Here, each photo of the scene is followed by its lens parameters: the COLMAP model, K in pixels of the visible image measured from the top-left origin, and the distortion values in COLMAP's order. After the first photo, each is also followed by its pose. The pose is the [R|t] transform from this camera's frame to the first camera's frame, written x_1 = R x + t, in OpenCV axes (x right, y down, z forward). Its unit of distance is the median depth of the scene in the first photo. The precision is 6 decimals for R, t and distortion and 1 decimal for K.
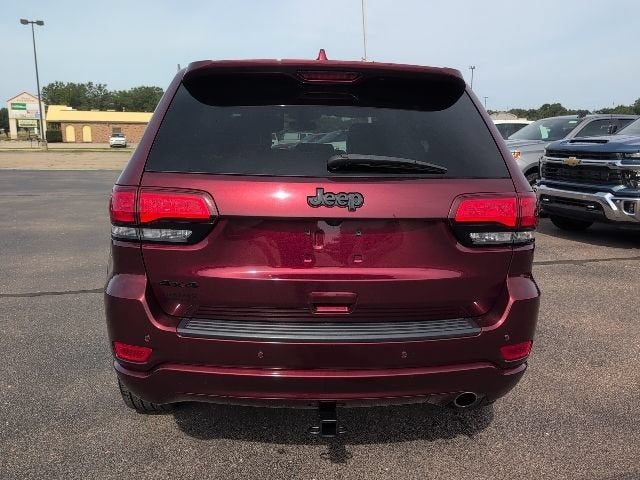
lens RADIAL K [[534.8, 0, 320.0], [0, 534.8, 240.0], [0, 0, 1]] dist [0.028322, -0.005947]
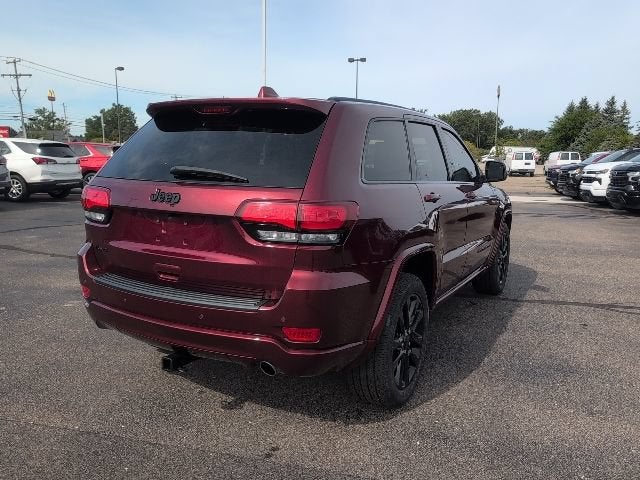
lens RADIAL K [[534.8, 0, 320.0], [0, 534.8, 240.0], [0, 0, 1]] dist [0.028322, -0.005947]
pose [[0.851333, 0.084160, -0.517831, 1.065203], [-0.104128, 0.994518, -0.009557, 0.006396], [0.514188, 0.062057, 0.855430, 0.003430]]
